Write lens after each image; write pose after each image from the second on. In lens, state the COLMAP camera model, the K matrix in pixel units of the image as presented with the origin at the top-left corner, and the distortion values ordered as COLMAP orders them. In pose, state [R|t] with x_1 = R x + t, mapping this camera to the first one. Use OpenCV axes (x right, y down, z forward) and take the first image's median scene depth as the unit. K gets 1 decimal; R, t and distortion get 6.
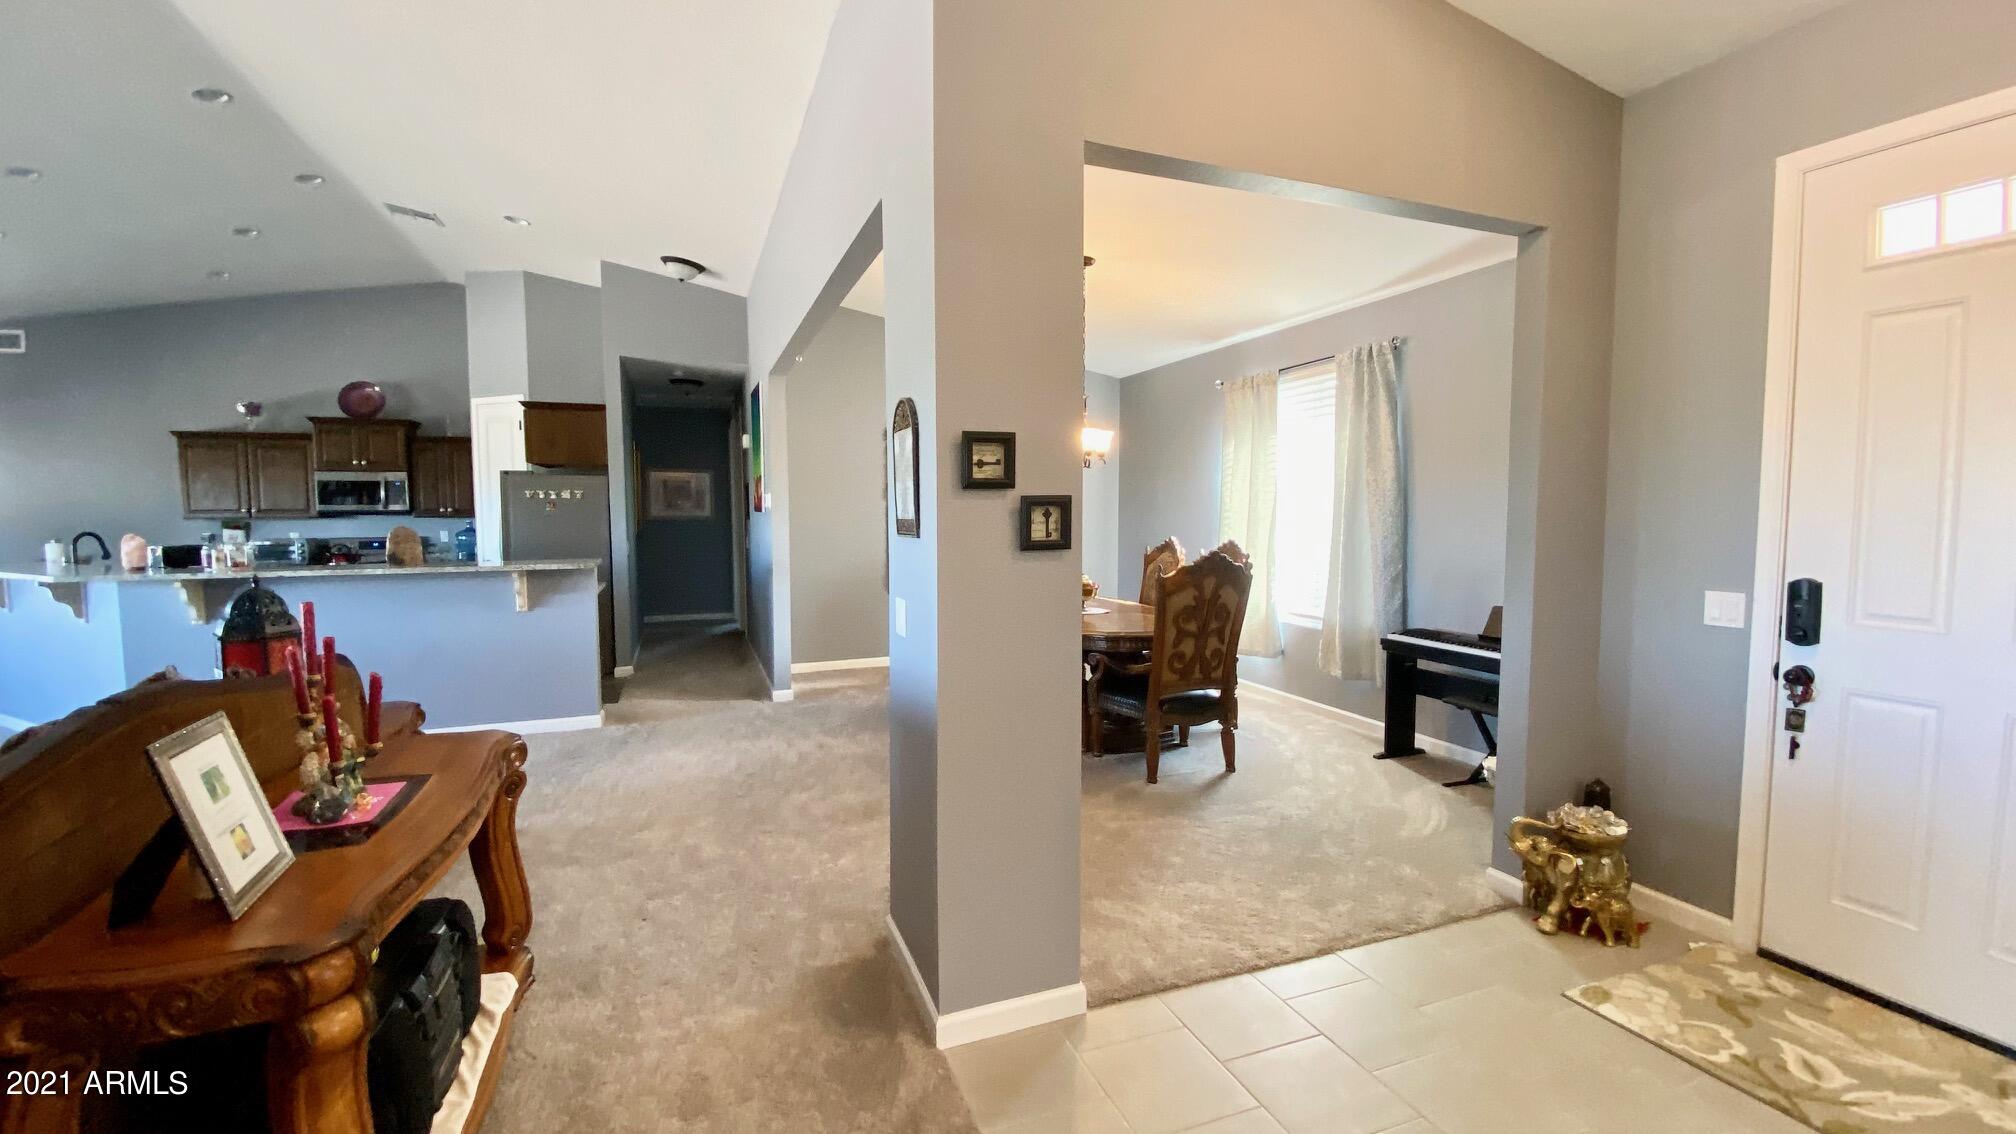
lens RADIAL K [[836.8, 0, 1008.0], [0, 836.8, 567.0], [0, 0, 1]] dist [-0.014164, -0.000499]
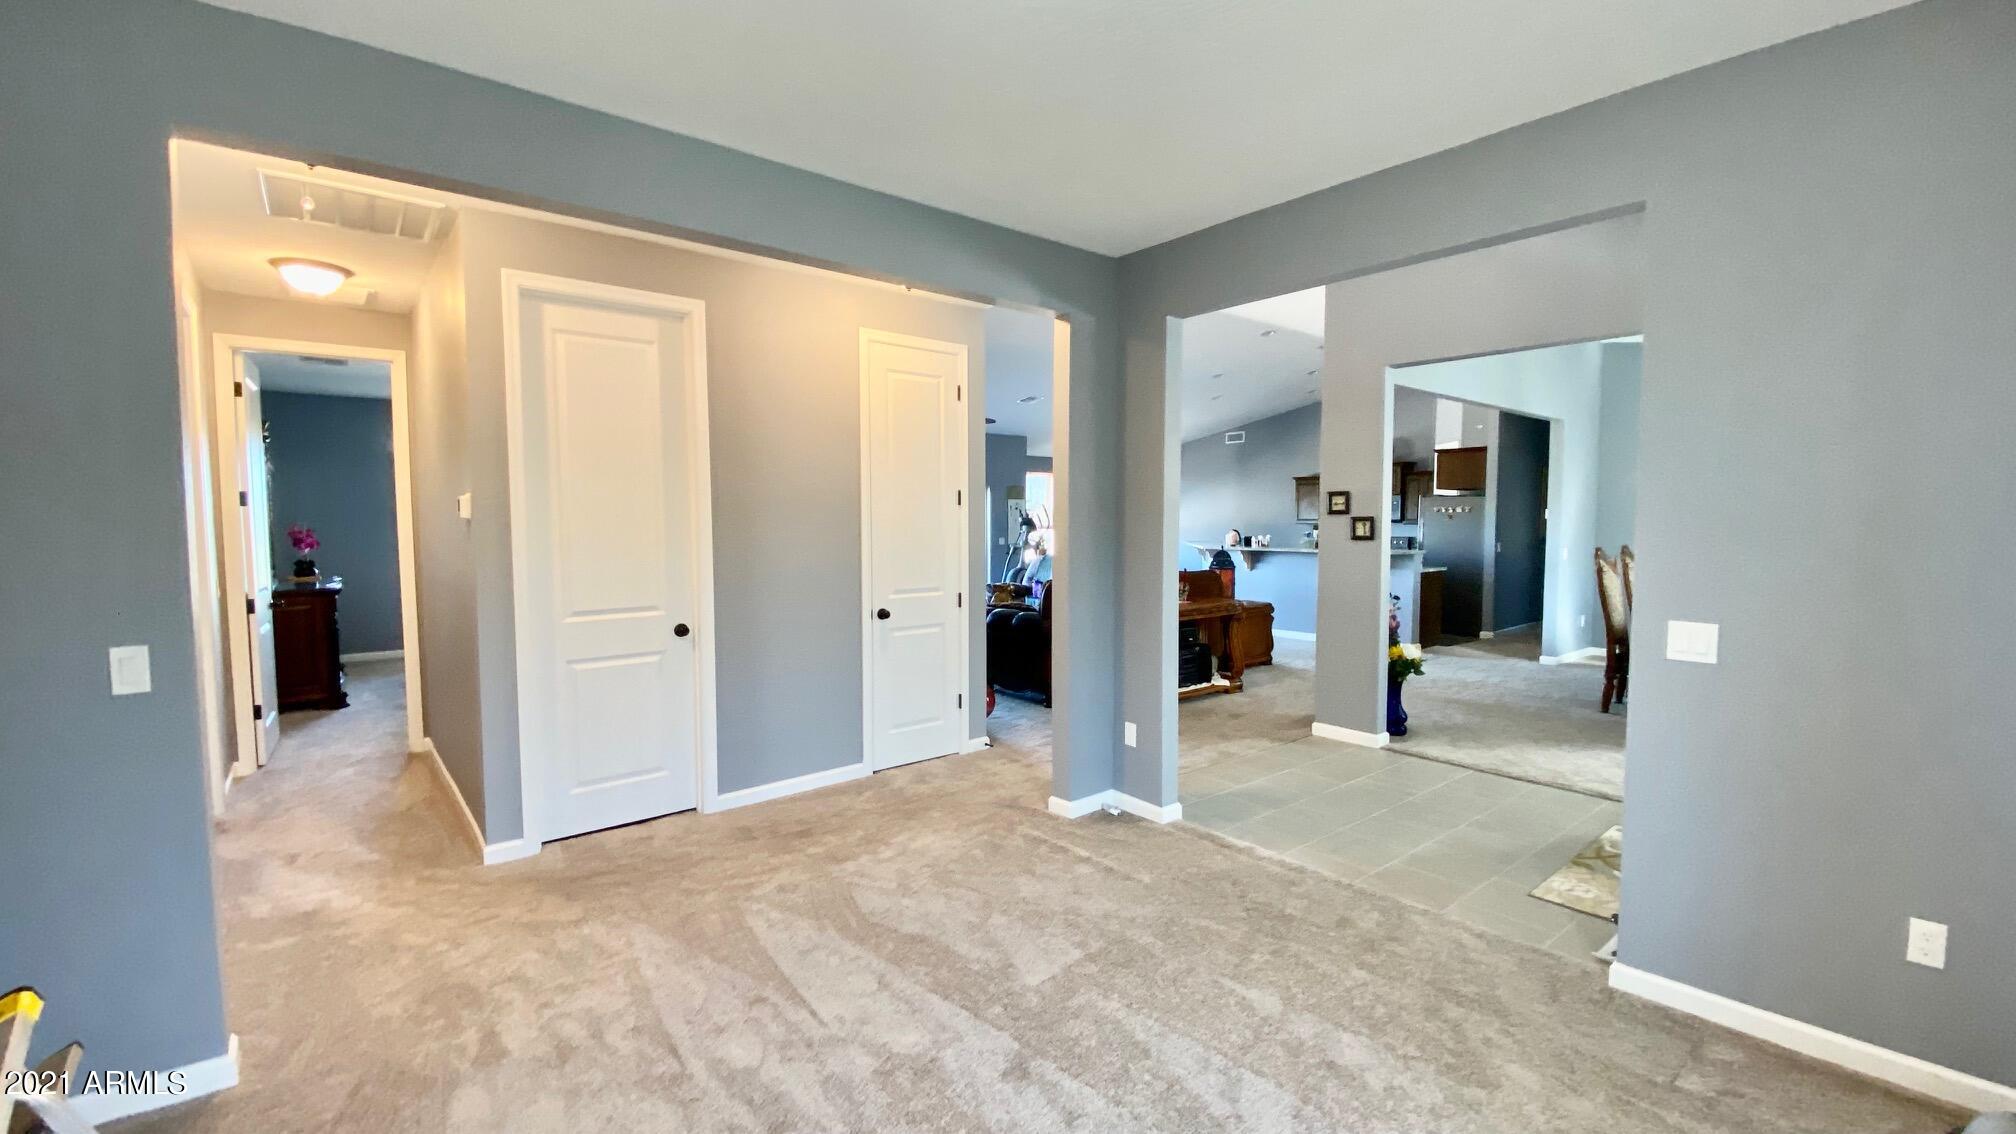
lens RADIAL K [[836.8, 0, 1008.0], [0, 836.8, 567.0], [0, 0, 1]] dist [-0.014164, -0.000499]
pose [[0.321018, 0.054503, -0.945504, 1.248695], [-0.064072, 0.997305, 0.035735, 0.023352], [0.944903, 0.049108, 0.323645, -0.447384]]
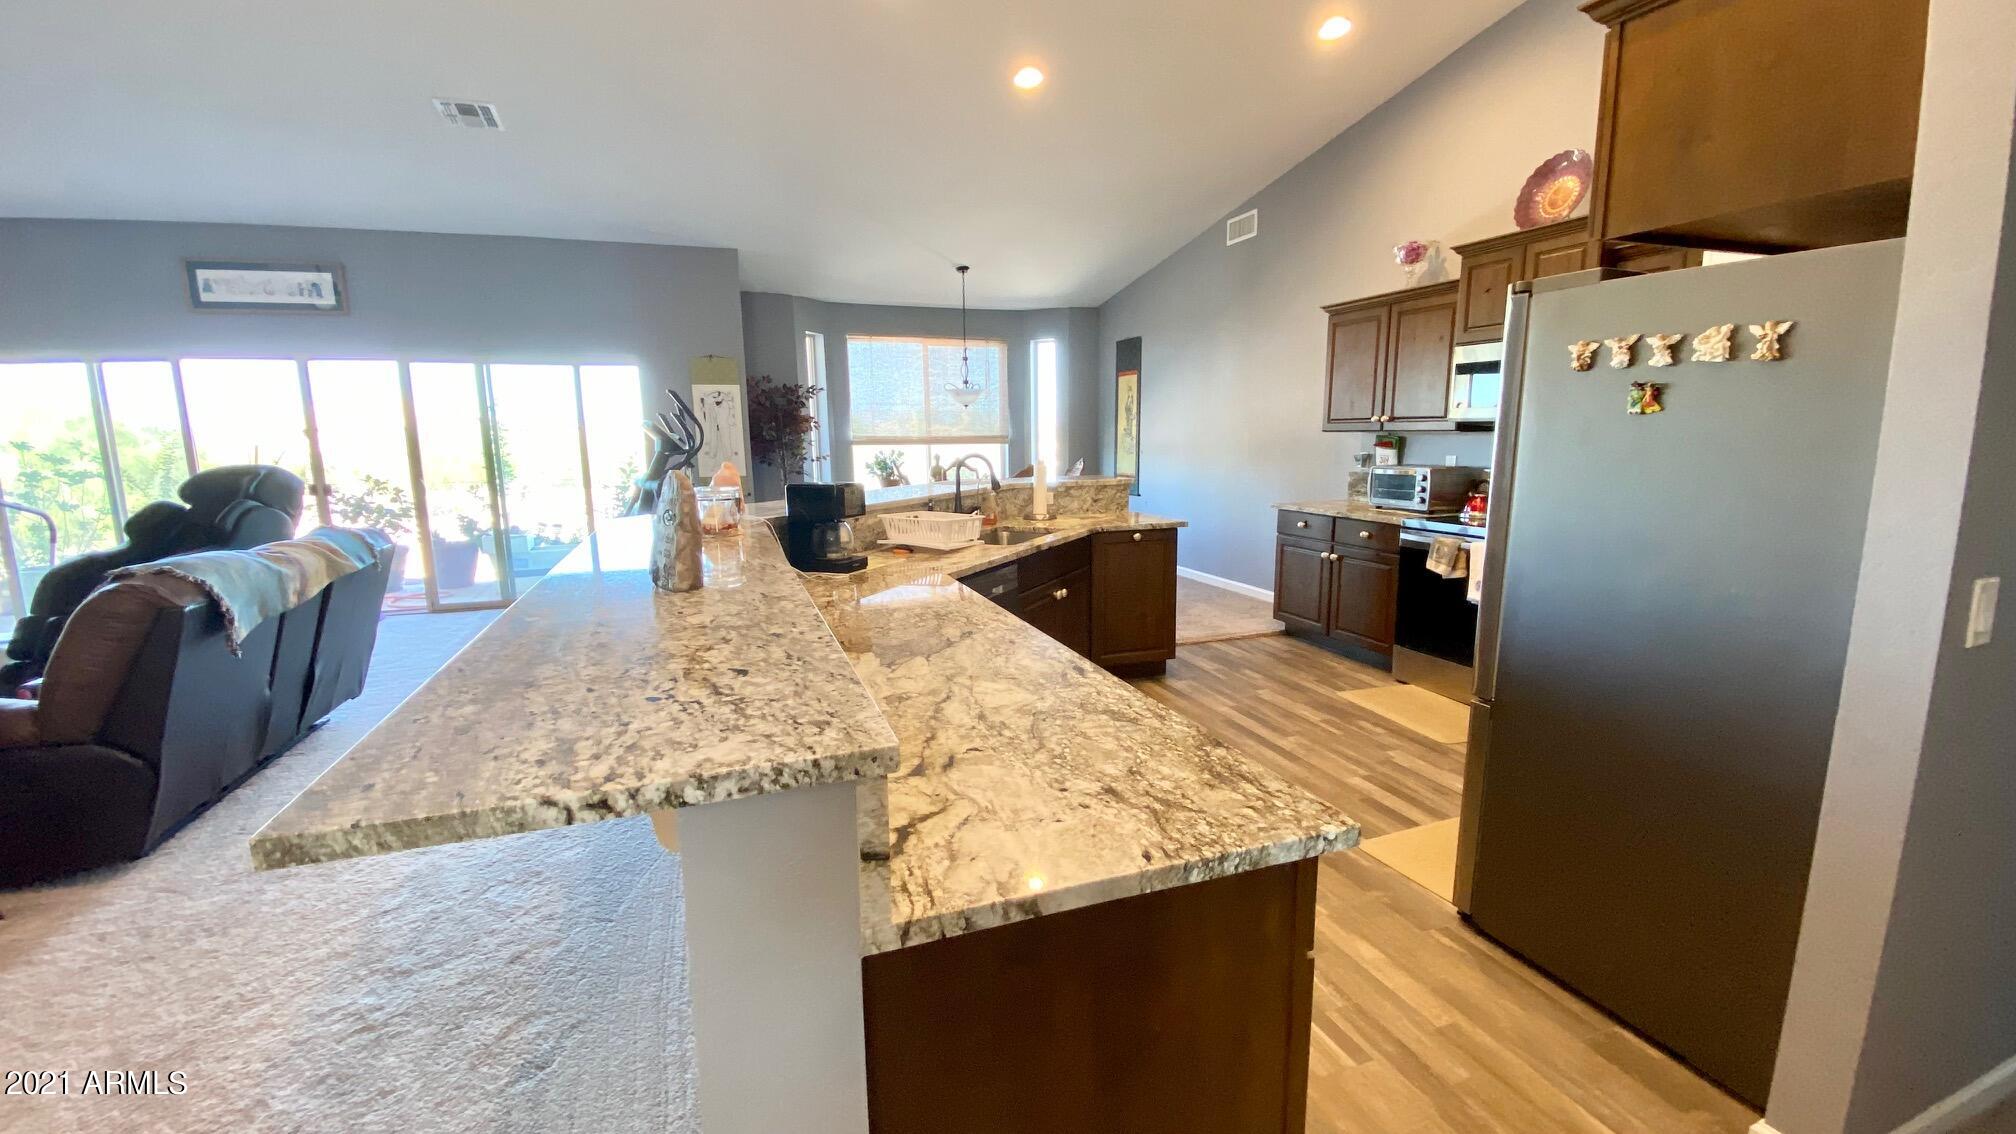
lens RADIAL K [[836.8, 0, 1008.0], [0, 836.8, 567.0], [0, 0, 1]] dist [-0.014164, -0.000499]
pose [[-0.045226, 0.165815, -0.985119, -0.564188], [-0.051407, 0.984436, 0.168060, -0.110965], [0.997653, 0.058243, -0.035998, 1.671563]]
